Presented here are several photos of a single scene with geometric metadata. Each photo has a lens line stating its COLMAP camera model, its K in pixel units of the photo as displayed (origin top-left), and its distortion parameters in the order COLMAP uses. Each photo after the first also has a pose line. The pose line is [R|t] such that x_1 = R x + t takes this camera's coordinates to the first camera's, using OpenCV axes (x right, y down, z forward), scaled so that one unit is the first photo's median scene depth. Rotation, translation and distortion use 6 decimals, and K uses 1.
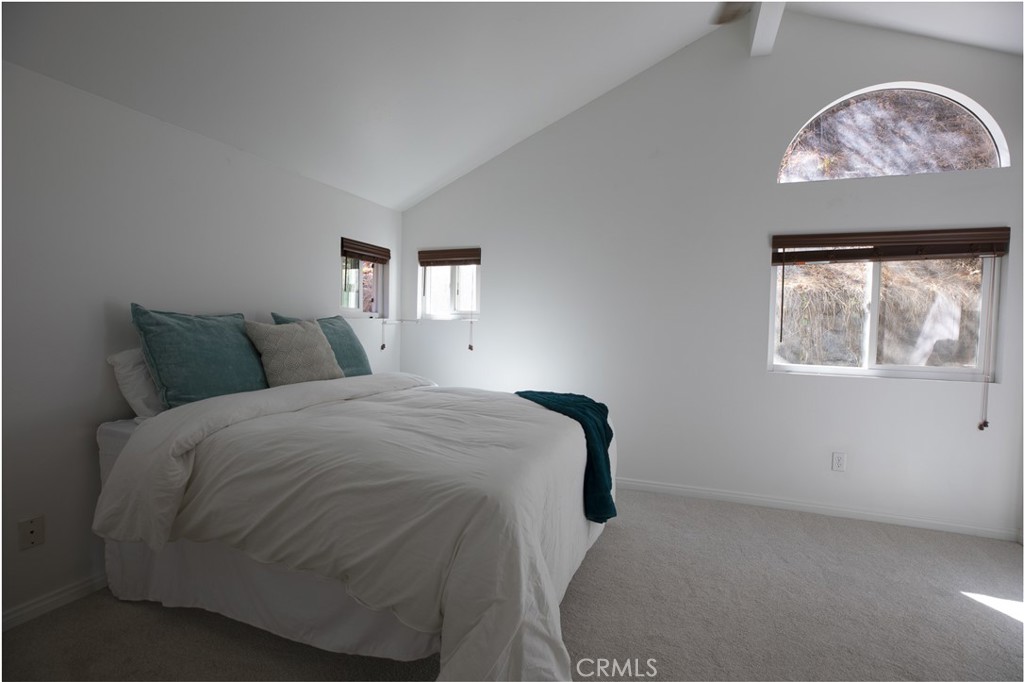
lens RADIAL K [[470.6, 0, 504.1], [0, 470.6, 343.0], [0, 0, 1]] dist [-0.052330, 0.020168]
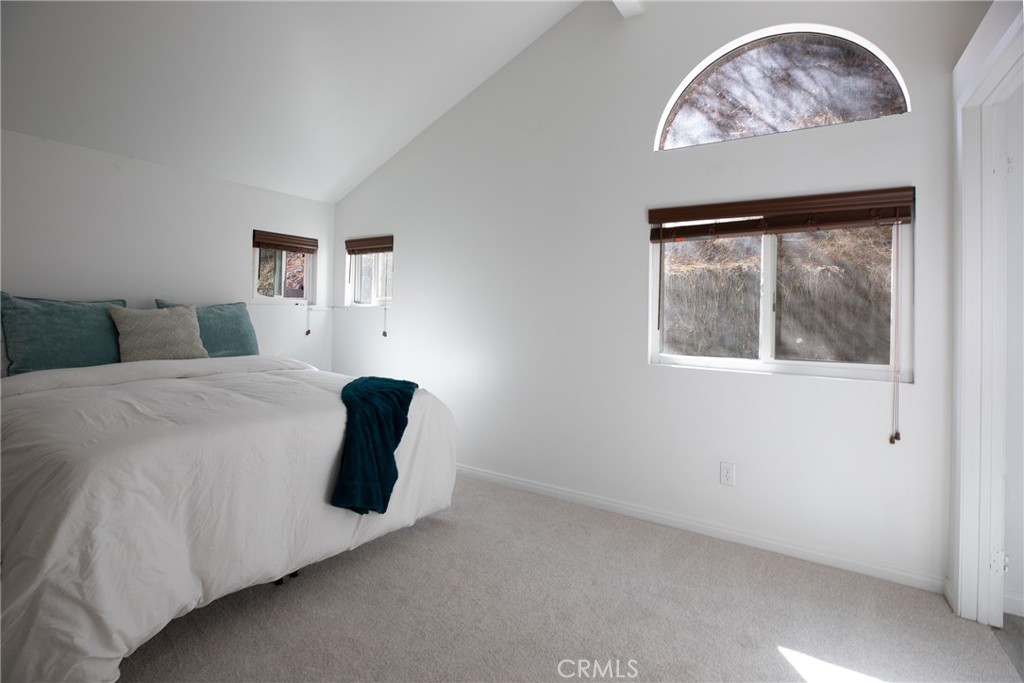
lens RADIAL K [[487.7, 0, 513.7], [0, 487.7, 309.6], [0, 0, 1]] dist [-0.040514, 0.011114]
pose [[0.978610, -0.000298, -0.205723, 0.532305], [-0.009941, 0.998762, -0.048735, 0.006803], [0.205483, 0.049738, 0.977396, 0.050255]]
